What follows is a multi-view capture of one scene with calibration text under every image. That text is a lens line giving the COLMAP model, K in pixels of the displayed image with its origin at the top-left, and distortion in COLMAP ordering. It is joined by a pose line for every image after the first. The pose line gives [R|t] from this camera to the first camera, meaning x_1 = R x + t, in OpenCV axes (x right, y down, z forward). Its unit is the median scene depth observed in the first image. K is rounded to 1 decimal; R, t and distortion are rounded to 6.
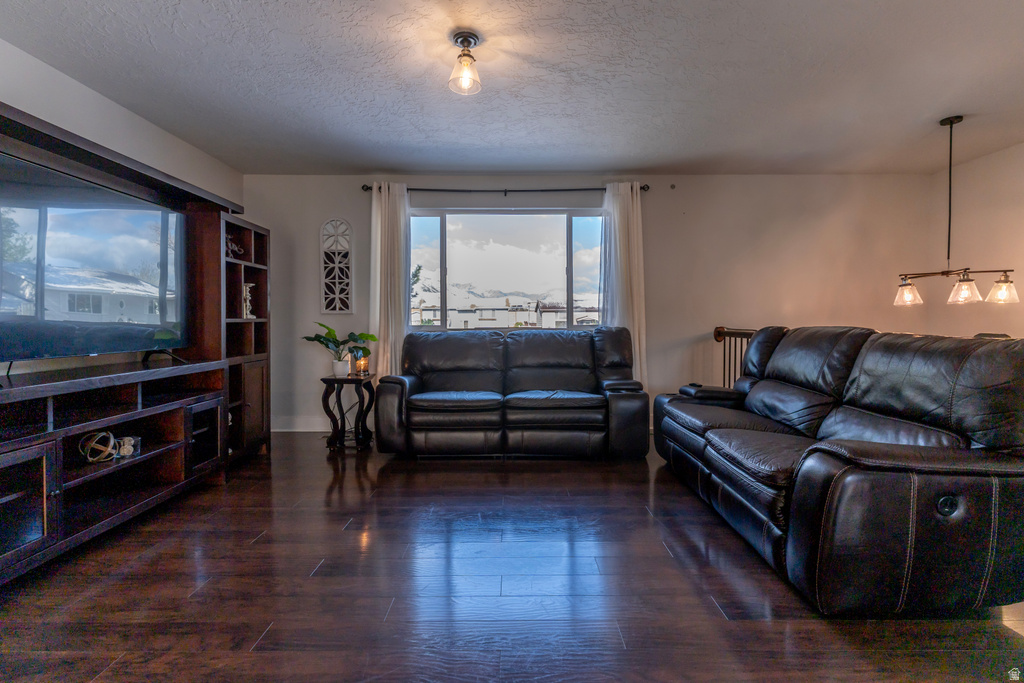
lens RADIAL K [[495.8, 0, 517.4], [0, 495.8, 339.2], [0, 0, 1]] dist [-0.001531, 0.004878]
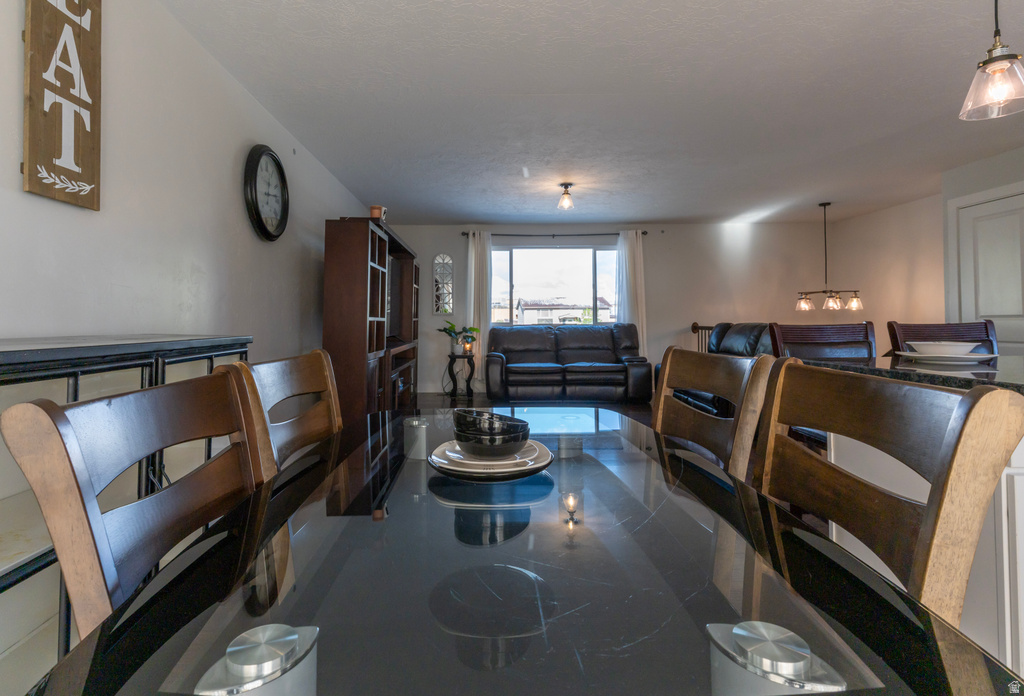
lens RADIAL K [[514.5, 0, 485.3], [0, 514.5, 317.3], [0, 0, 1]] dist [-0.003614, -0.002429]
pose [[0.999835, -0.000835, -0.018136, -0.245480], [0.000123, 0.999229, -0.039262, 0.022065], [0.018155, 0.039254, 0.999064, -0.697169]]
